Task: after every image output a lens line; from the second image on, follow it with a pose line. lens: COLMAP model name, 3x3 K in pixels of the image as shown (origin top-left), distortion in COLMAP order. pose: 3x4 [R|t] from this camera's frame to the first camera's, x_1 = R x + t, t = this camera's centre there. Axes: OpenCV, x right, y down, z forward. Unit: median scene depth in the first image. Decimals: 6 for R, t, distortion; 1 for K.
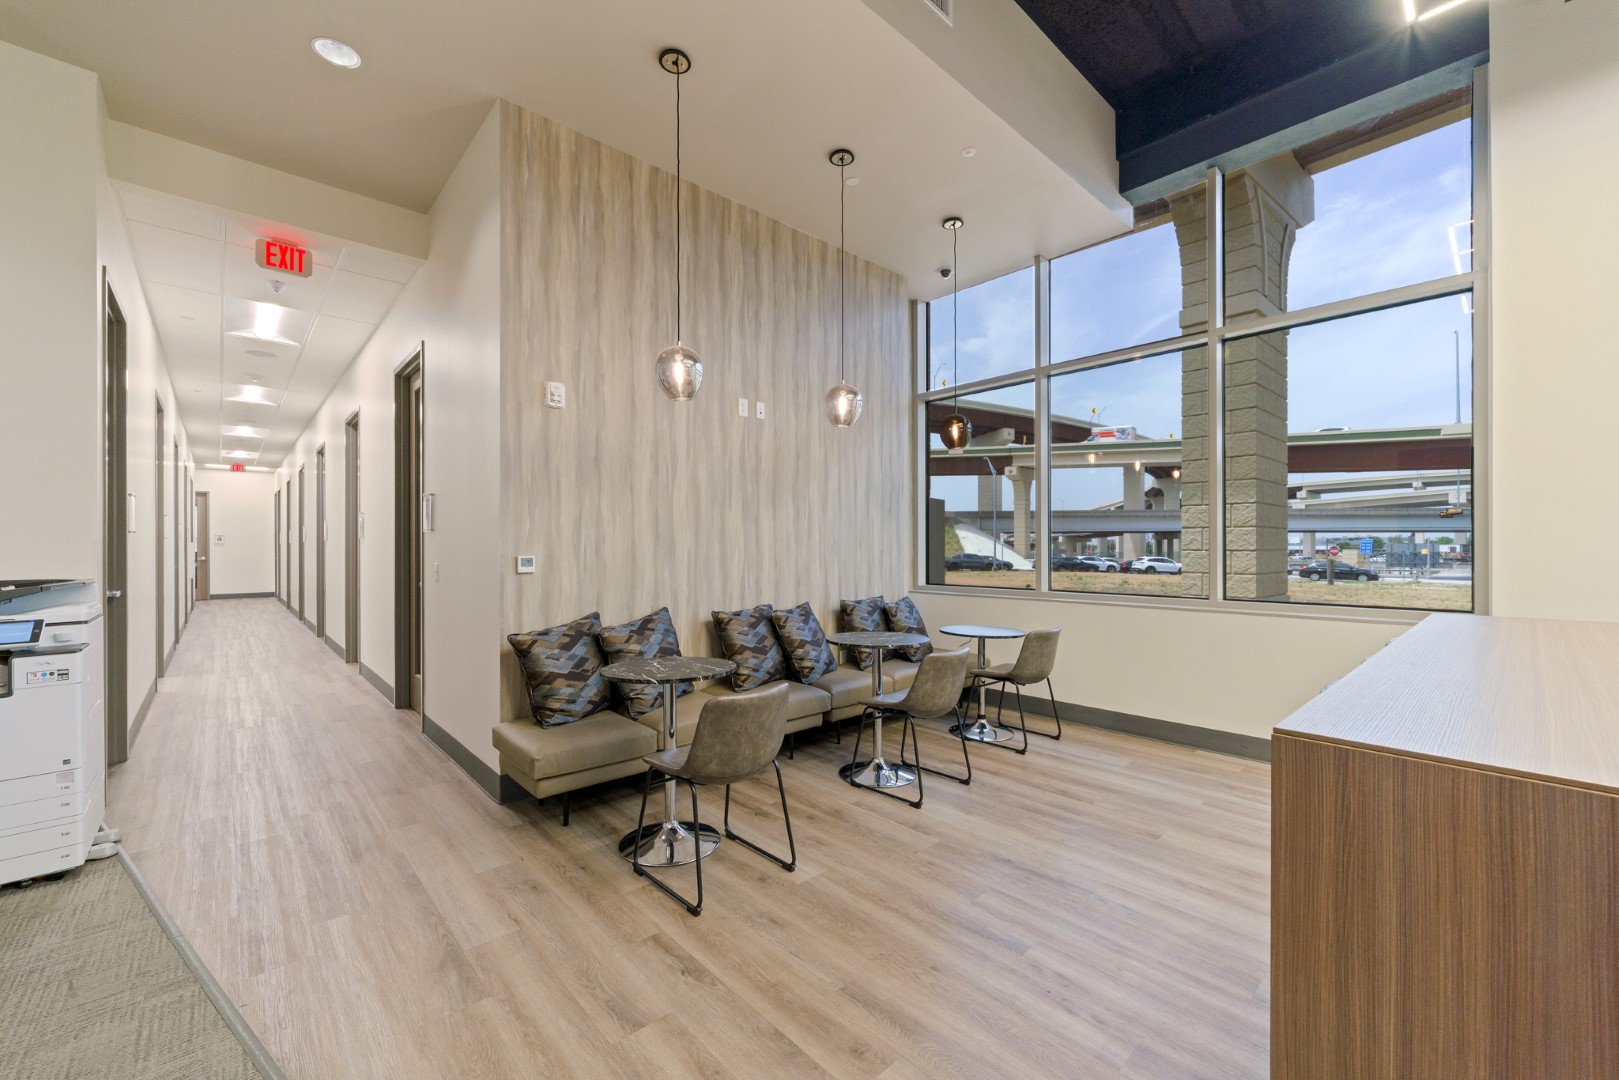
lens RADIAL K [[642.7, 0, 806.4], [0, 642.7, 545.3], [0, 0, 1]] dist [-0.000525, 0.000359]
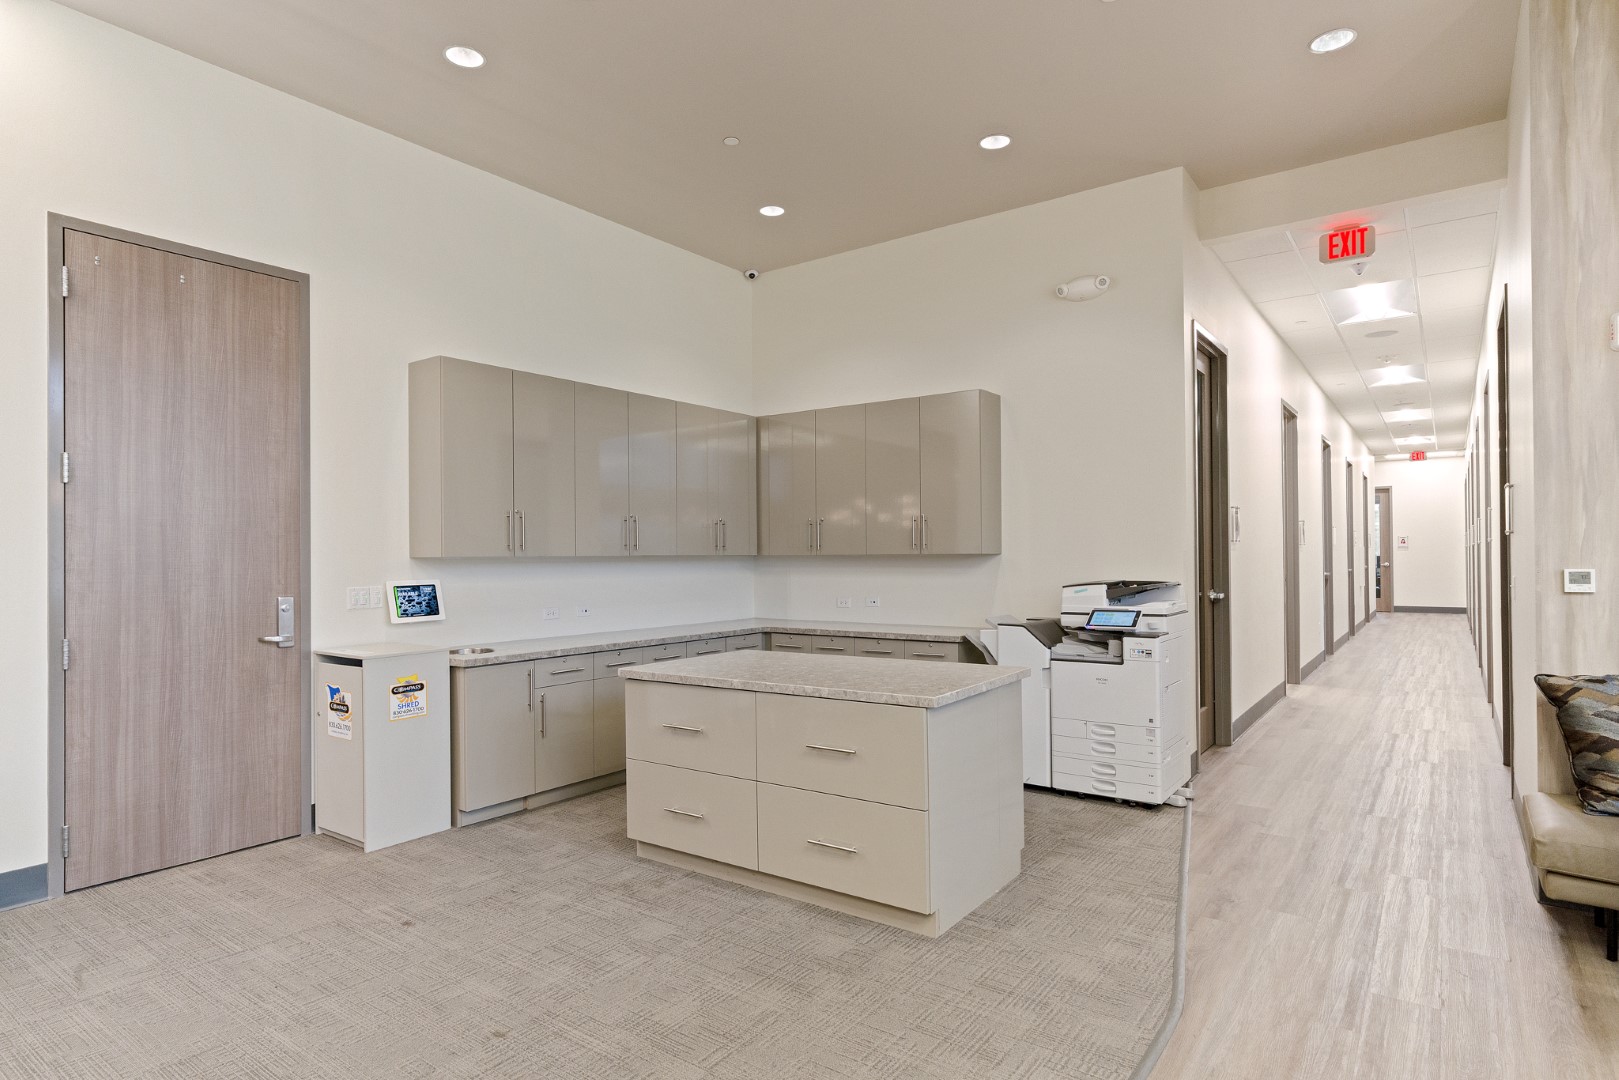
lens RADIAL K [[890.0, 0, 809.0], [0, 890.0, 544.2], [0, 0, 1]] dist [-0.001825, -0.000526]
pose [[0.201365, -0.009850, -0.979467, 0.354501], [0.007635, 0.999935, -0.008487, -0.009008], [0.979486, -0.005769, 0.201428, -0.032393]]
